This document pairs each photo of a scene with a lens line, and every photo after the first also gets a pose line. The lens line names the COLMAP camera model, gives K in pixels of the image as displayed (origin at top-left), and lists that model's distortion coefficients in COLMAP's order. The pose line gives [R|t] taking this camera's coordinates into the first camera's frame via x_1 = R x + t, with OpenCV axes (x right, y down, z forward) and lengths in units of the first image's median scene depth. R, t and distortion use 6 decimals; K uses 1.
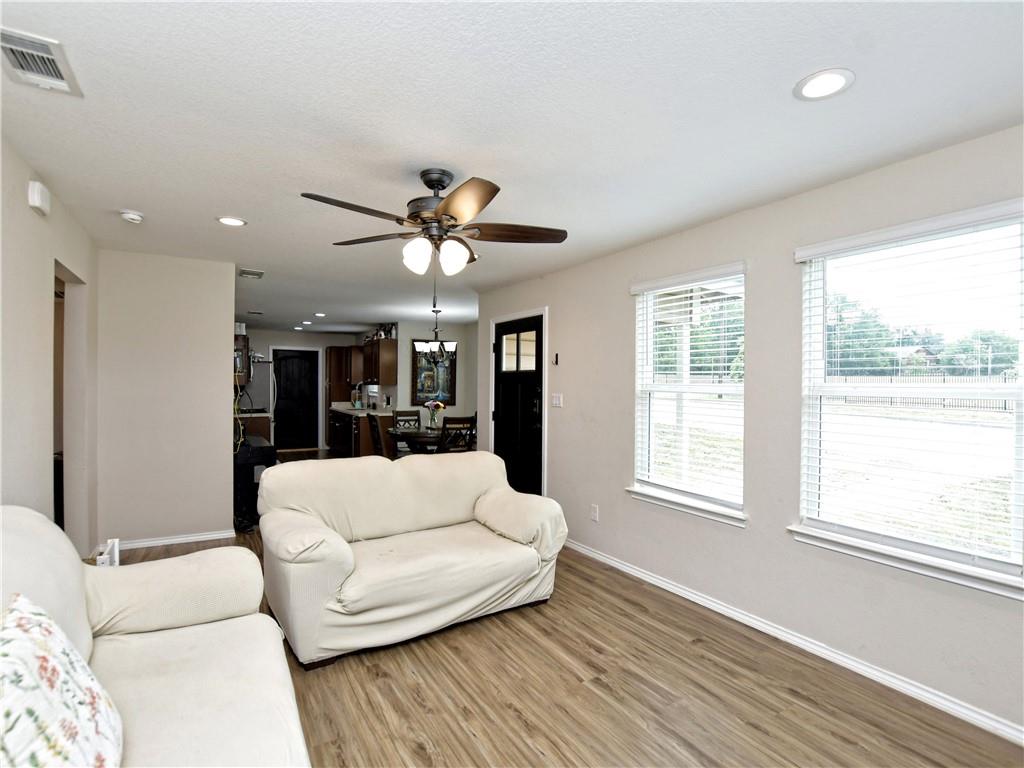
lens RADIAL K [[508.7, 0, 503.3], [0, 508.7, 387.0], [0, 0, 1]] dist [-0.026337, 0.000574]
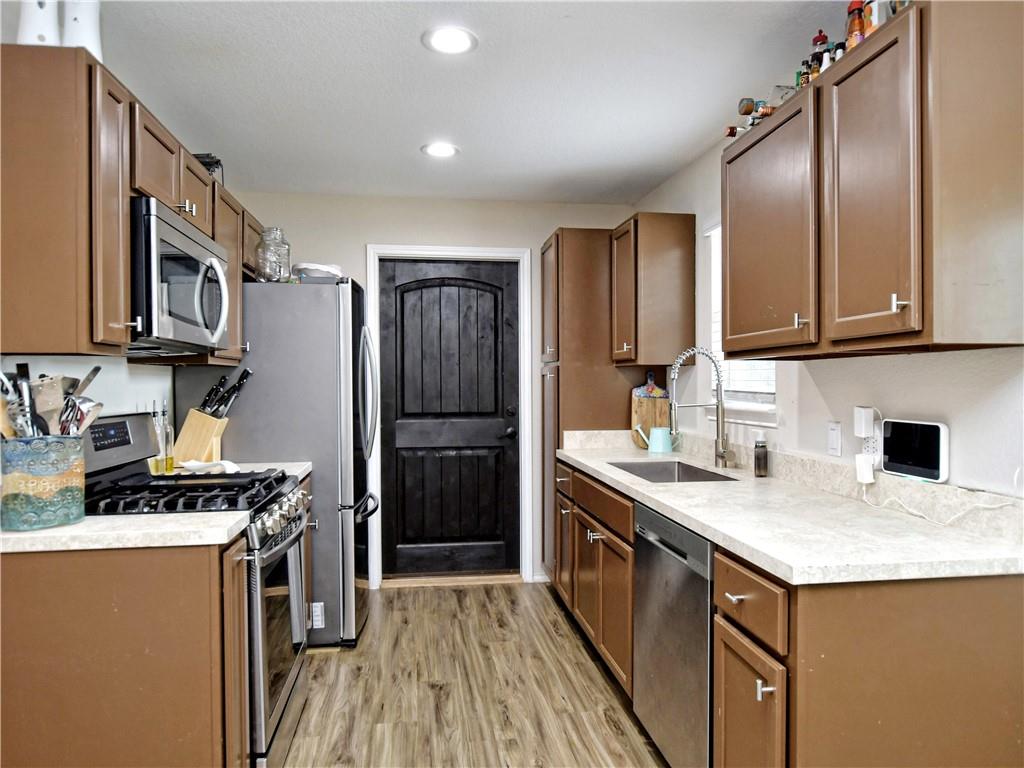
lens RADIAL K [[616.3, 0, 512.0], [0, 616.3, 384.0], [0, 0, 1]] dist [0.000023, 0.000344]
pose [[0.926896, -0.005453, -0.375278, -0.254362], [0.002811, 0.999967, -0.007587, 0.007537], [0.375307, 0.005978, 0.926881, 0.724873]]
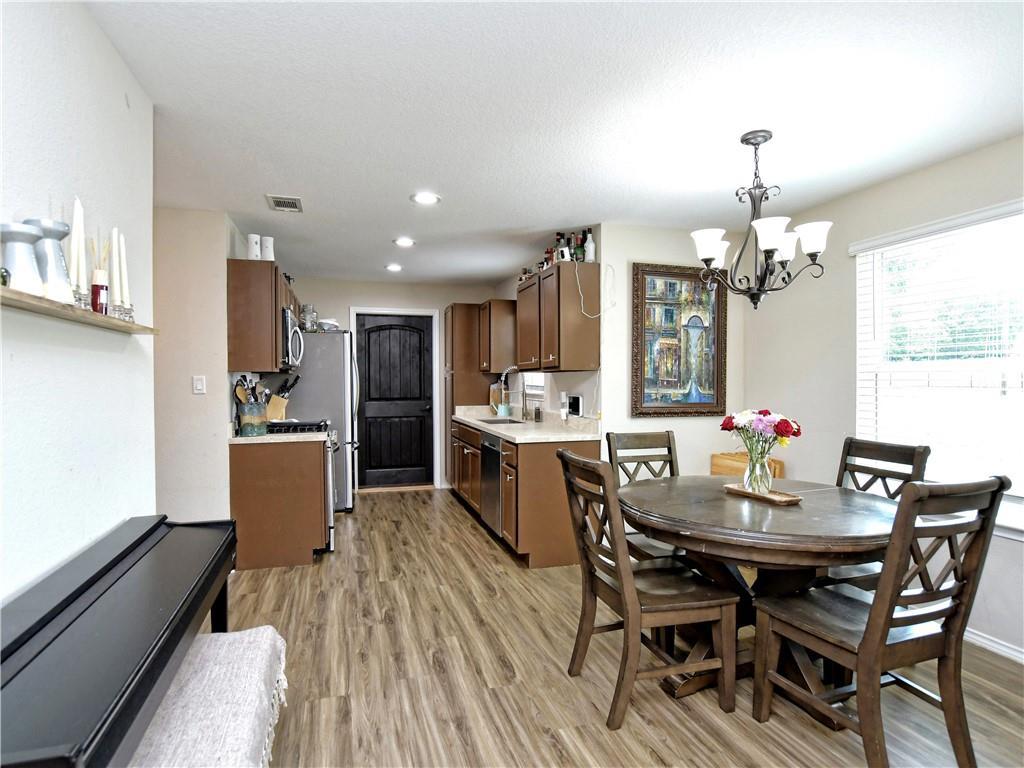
lens RADIAL K [[508.7, 0, 503.3], [0, 508.7, 387.0], [0, 0, 1]] dist [-0.026337, 0.000574]
pose [[0.972030, -0.004549, -0.234813, -0.170777], [0.005580, 0.999977, 0.003726, 0.008327], [0.234791, -0.004932, 0.972033, 0.513433]]
